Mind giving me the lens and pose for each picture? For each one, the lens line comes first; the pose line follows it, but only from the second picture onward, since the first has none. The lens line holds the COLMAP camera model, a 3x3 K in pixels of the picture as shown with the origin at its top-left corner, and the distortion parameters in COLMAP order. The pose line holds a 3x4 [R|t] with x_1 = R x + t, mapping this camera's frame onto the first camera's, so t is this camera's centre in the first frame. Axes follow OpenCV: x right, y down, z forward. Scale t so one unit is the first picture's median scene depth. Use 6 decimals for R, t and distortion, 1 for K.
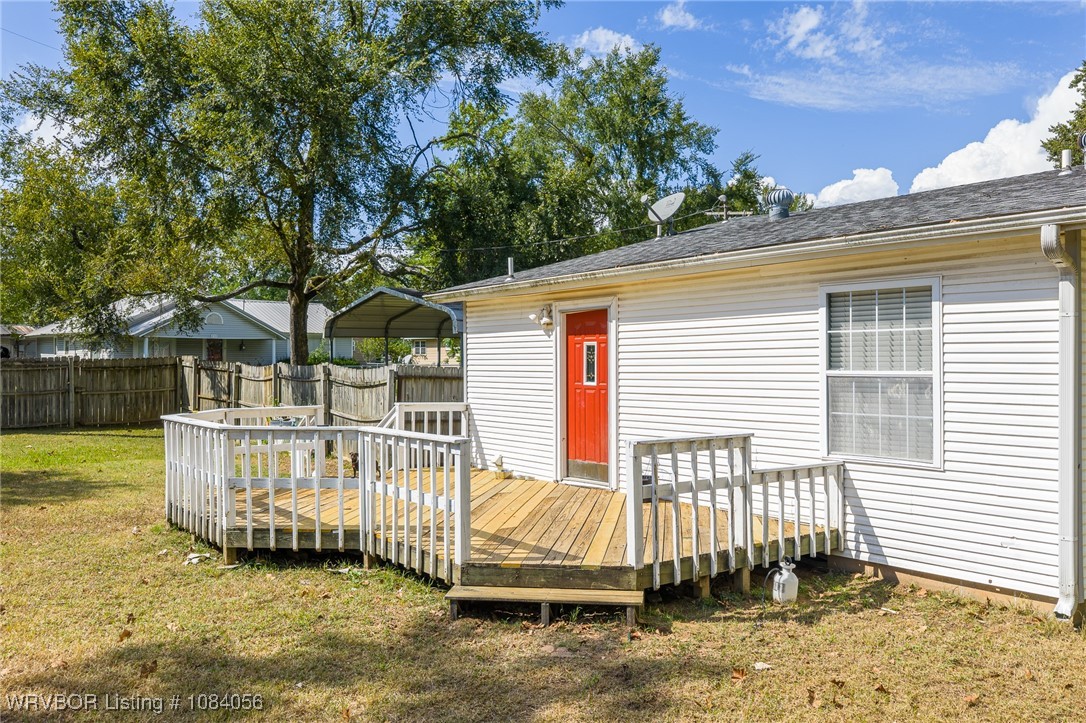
lens RADIAL K [[883.6, 0, 542.1], [0, 883.6, 364.0], [0, 0, 1]] dist [0.004024, -0.008907]
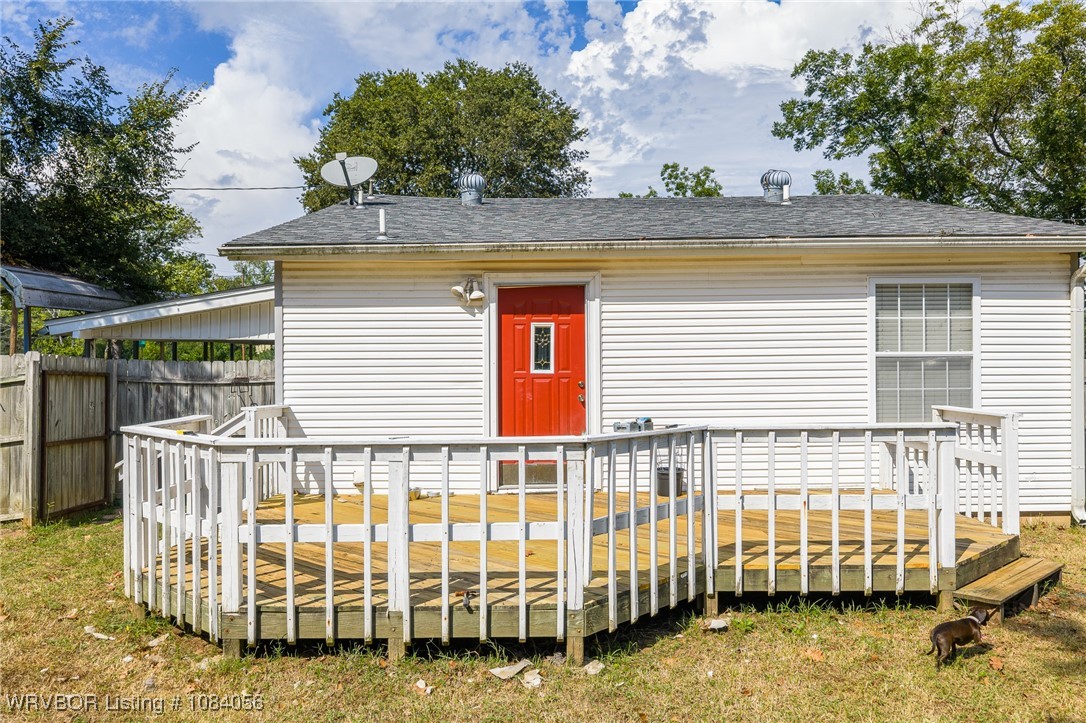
lens RADIAL K [[883.6, 0, 542.1], [0, 883.6, 364.0], [0, 0, 1]] dist [0.004024, -0.008907]
pose [[0.604854, -0.000644, 0.796336, -0.840509], [0.006517, 0.999970, -0.004141, 0.024732], [-0.796310, 0.007694, 0.604840, 0.651267]]
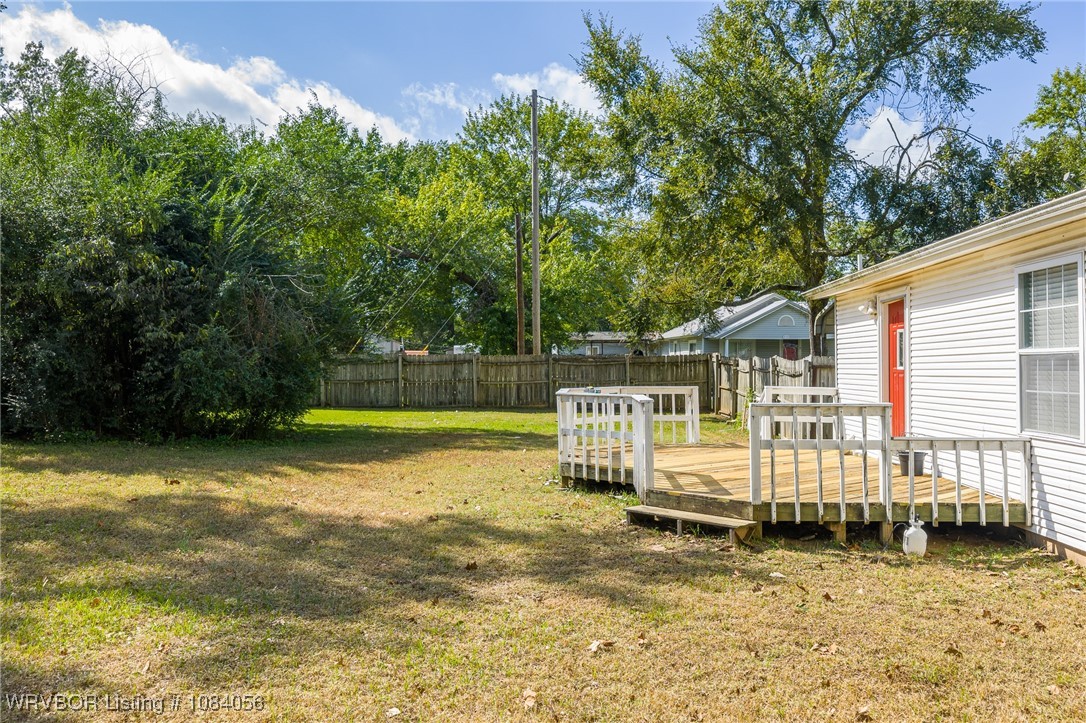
lens RADIAL K [[887.7, 0, 545.3], [0, 887.7, 338.3], [0, 0, 1]] dist [-0.010466, -0.009750]
pose [[0.768328, -0.019973, -0.639745, 0.551960], [-0.000516, 0.999493, -0.031825, 0.027720], [0.640056, 0.024782, 0.767928, -0.138733]]
